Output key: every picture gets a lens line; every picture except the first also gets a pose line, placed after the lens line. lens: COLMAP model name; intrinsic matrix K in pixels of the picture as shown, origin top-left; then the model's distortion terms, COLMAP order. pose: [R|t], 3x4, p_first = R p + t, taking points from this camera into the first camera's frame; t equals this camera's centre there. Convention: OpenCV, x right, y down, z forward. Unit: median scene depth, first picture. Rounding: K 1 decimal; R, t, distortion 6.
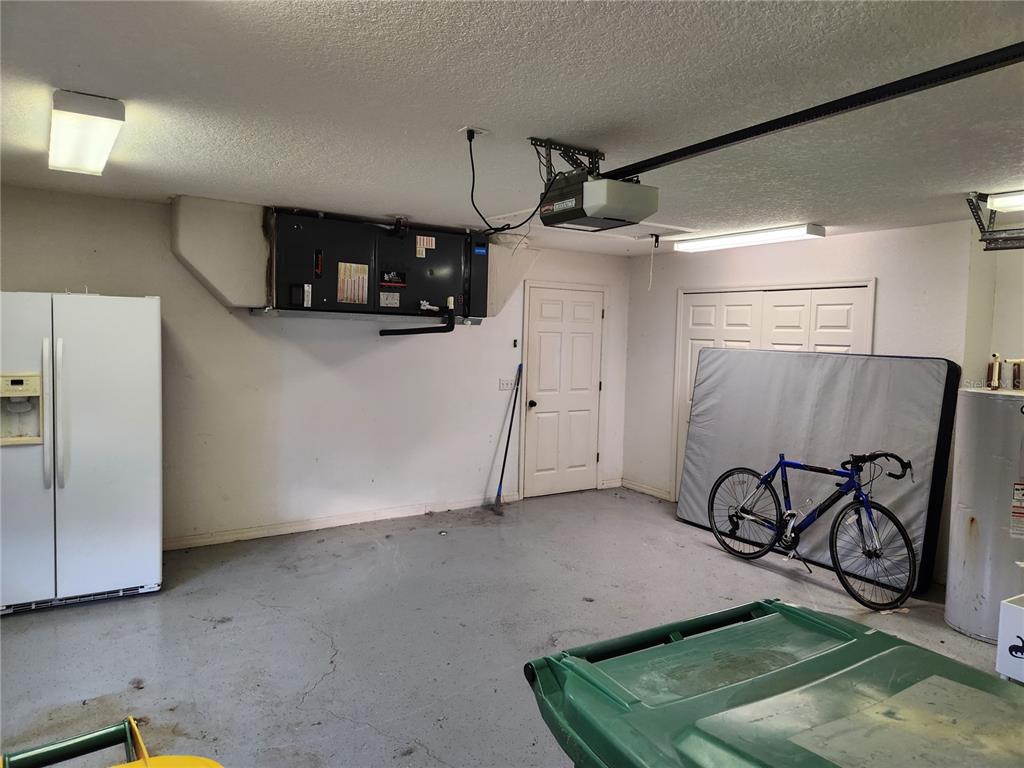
lens RADIAL K [[687.9, 0, 520.6], [0, 687.9, 382.3], [0, 0, 1]] dist [0.070492, -0.045336]
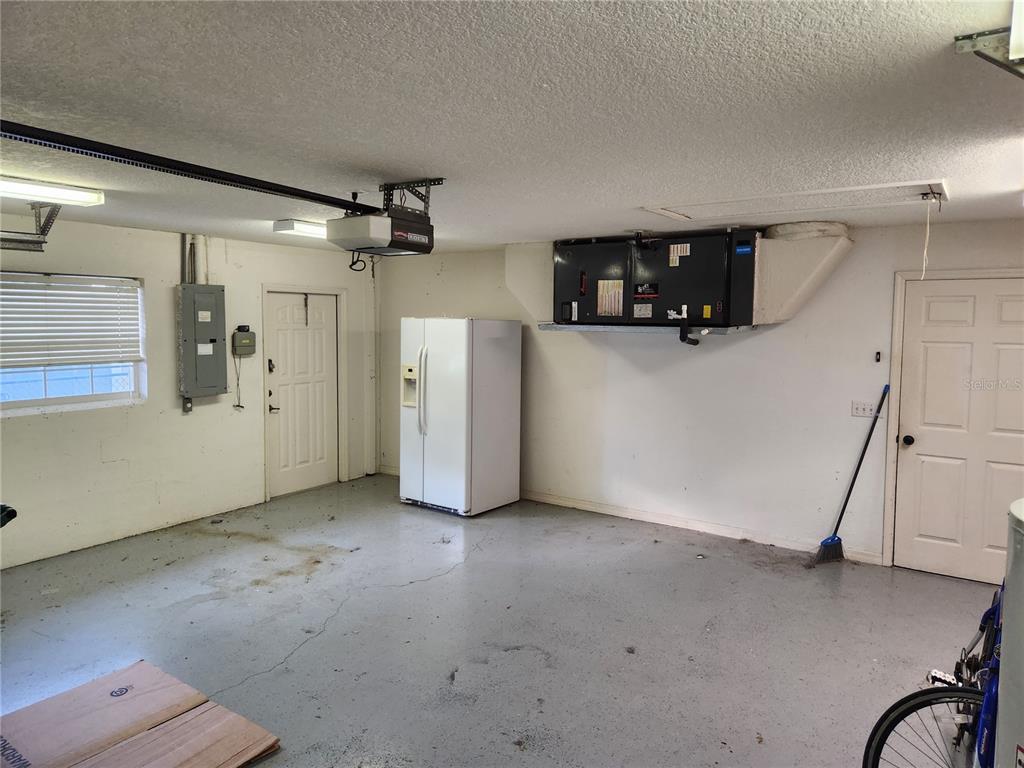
lens RADIAL K [[687.9, 0, 521.7], [0, 687.9, 381.8], [0, 0, 1]] dist [0.070492, -0.045336]
pose [[0.382879, 0.062613, -0.921674, 0.692608], [-0.066781, 0.996966, 0.039985, -0.042088], [0.921381, 0.046241, 0.385899, 0.430217]]
